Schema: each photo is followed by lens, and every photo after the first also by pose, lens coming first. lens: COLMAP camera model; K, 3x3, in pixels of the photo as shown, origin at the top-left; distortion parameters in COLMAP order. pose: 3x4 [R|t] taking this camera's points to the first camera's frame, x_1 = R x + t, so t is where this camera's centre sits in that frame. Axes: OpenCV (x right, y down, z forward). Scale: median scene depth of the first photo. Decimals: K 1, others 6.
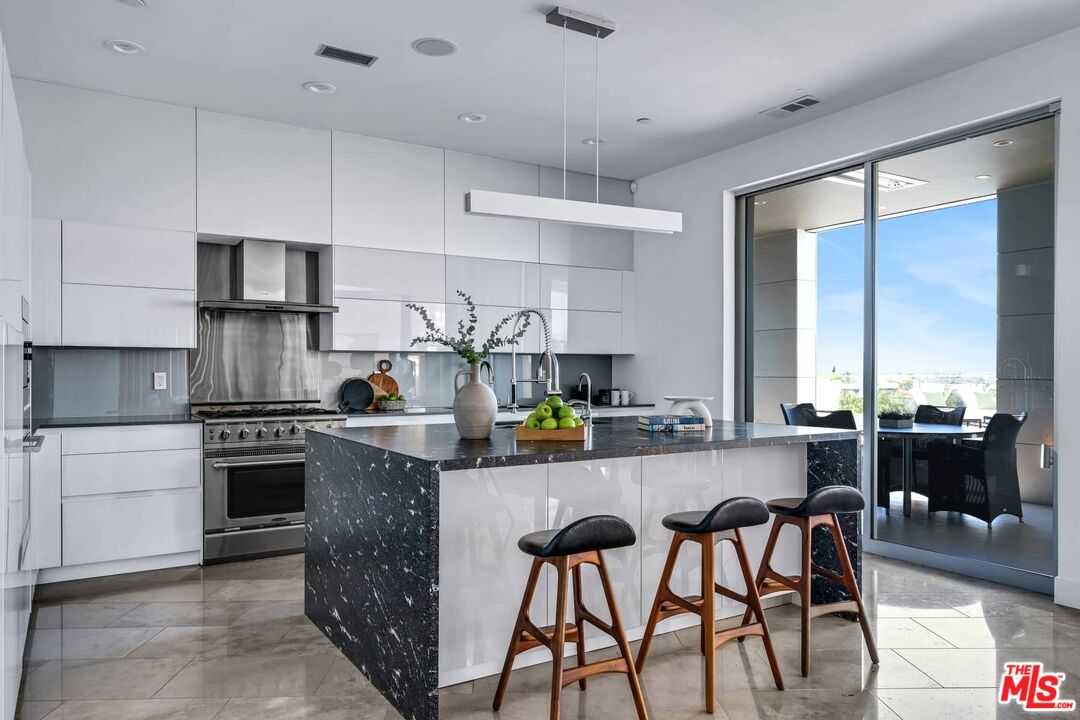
lens RADIAL K [[788.5, 0, 536.2], [0, 788.5, 366.2], [0, 0, 1]] dist [0.009191, -0.002155]
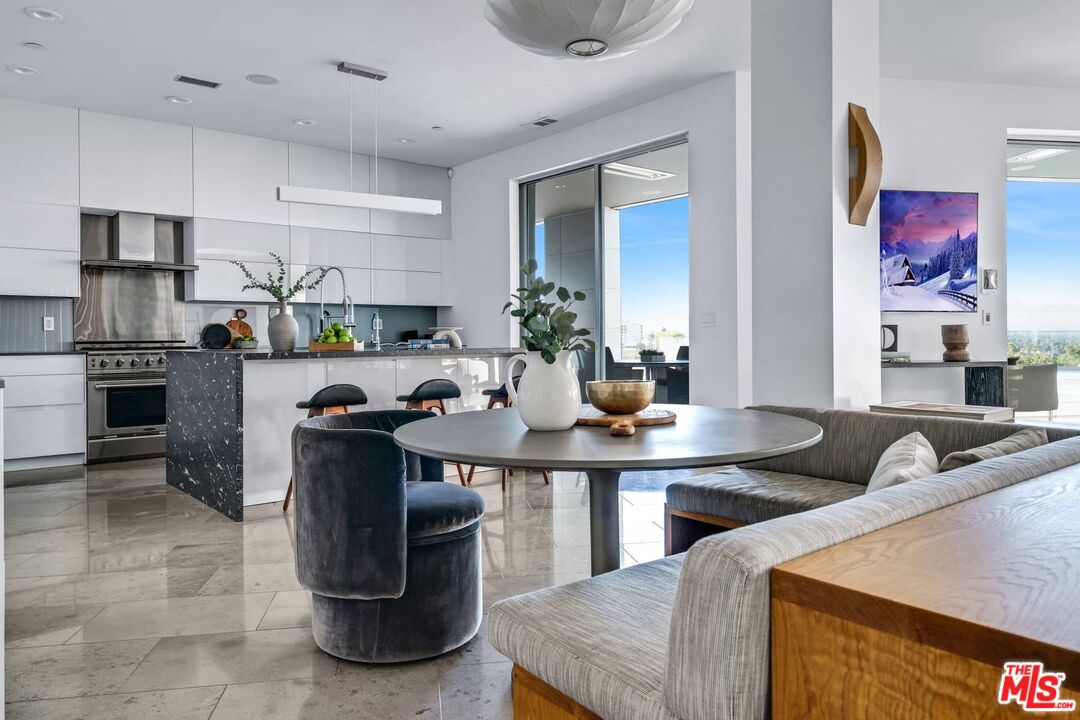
lens RADIAL K [[788.5, 0, 548.5], [0, 788.5, 331.6], [0, 0, 1]] dist [0.009191, -0.002155]
pose [[0.990349, -0.005130, 0.138503, 0.137429], [0.005391, 0.999984, -0.001510, 0.037977], [-0.138493, 0.002242, 0.990361, -0.357635]]
